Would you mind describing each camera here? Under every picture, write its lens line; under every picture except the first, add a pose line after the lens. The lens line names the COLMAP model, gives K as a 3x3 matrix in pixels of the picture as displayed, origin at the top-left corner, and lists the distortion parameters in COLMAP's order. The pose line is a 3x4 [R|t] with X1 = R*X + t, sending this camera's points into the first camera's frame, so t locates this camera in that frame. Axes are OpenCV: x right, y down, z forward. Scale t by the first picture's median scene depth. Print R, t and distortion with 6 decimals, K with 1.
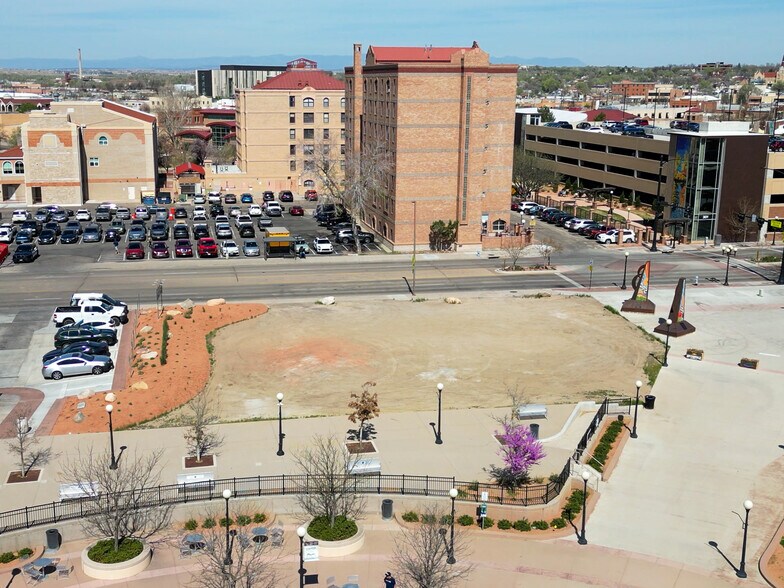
lens RADIAL K [[902.3, 0, 338.9], [0, 902.3, 316.0], [0, 0, 1]] dist [0.030736, 0.000000]
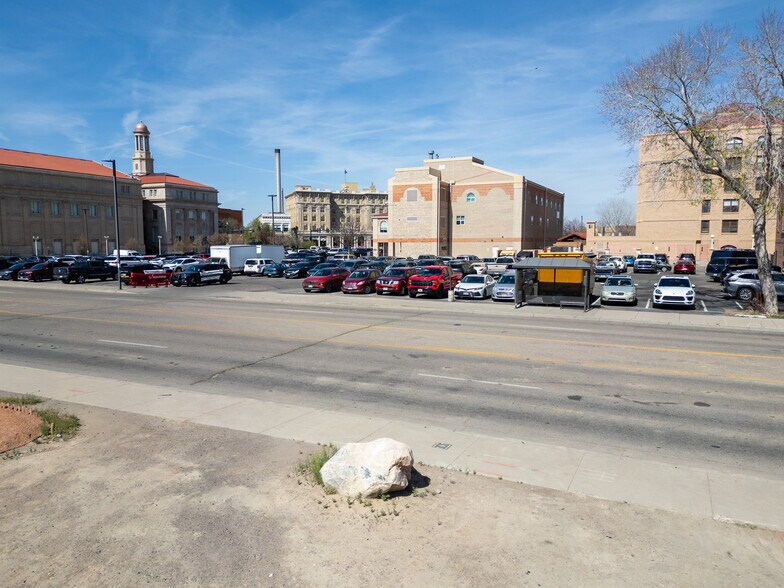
lens RADIAL K [[584.0, 0, 389.0], [0, 584.0, 283.8], [0, 0, 1]] dist [0.062227, -0.033605]
pose [[0.815301, 0.046017, -0.577206, 0.034384], [-0.143615, 0.981760, -0.124587, -0.024923], [0.560944, 0.184471, 0.807039, 0.659535]]
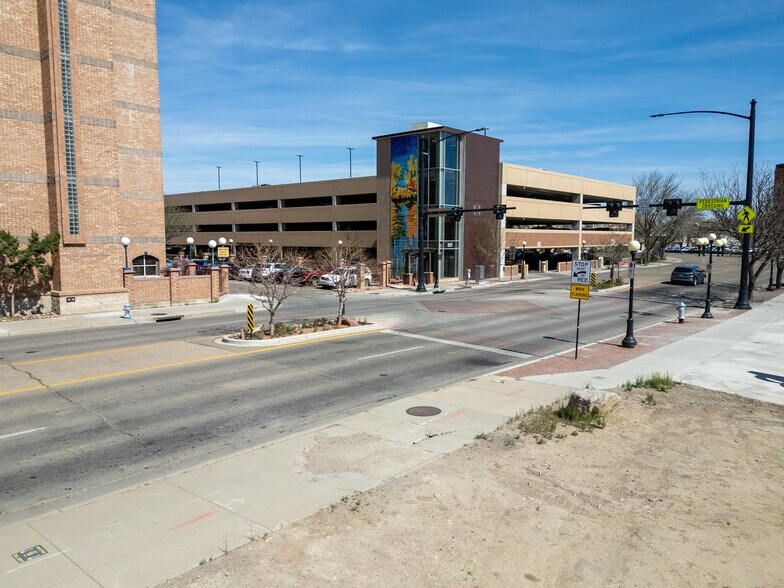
lens RADIAL K [[584.0, 0, 394.5], [0, 584.0, 293.8], [0, 0, 1]] dist [0.062227, -0.033605]
pose [[0.773045, -0.052145, 0.632205, 0.077110], [0.148722, 0.983737, -0.100715, -0.031479], [-0.616671, 0.171880, 0.768228, 0.681240]]
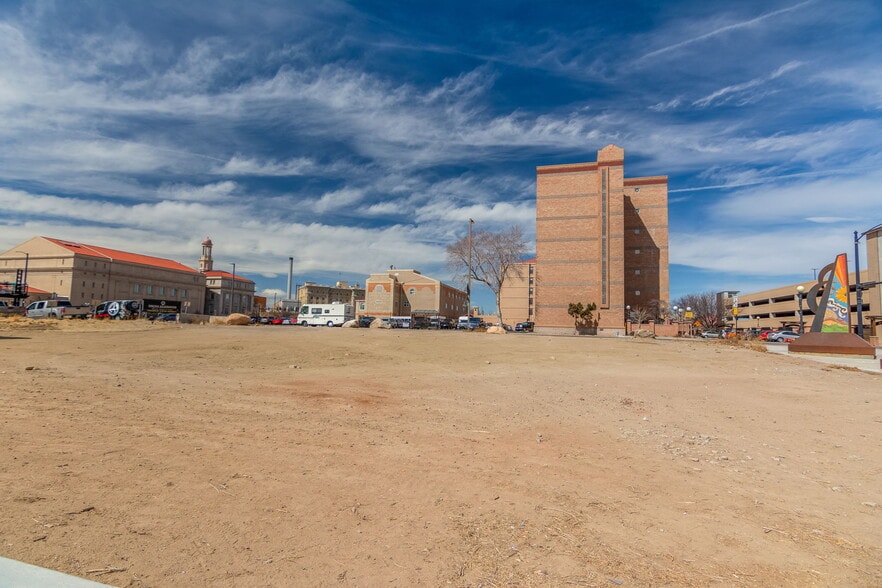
lens RADIAL K [[411.2, 0, 441.1], [0, 411.2, 294.2], [0, 0, 1]] dist [-0.009244, 0.000318]
pose [[0.903509, -0.006062, -0.428526, 0.161406], [-0.132636, 0.946854, -0.293045, 0.039234], [0.407528, 0.321607, 0.854687, 0.505839]]
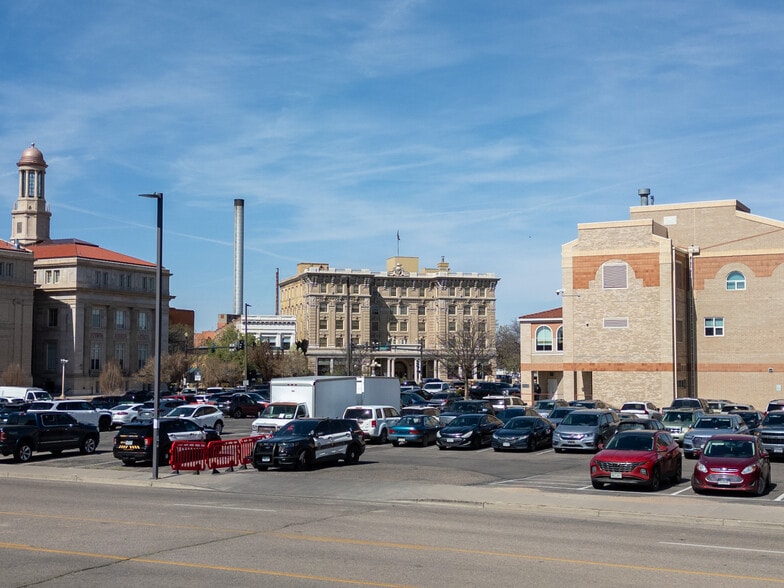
lens RADIAL K [[1110.4, 0, 389.9], [0, 1110.4, 300.8], [0, 0, 1]] dist [0.104928, 0.000000]
pose [[0.793409, -0.031760, -0.607859, -0.075489], [-0.152286, 0.956521, -0.248749, -0.022464], [0.589331, 0.289928, 0.754076, 0.650551]]
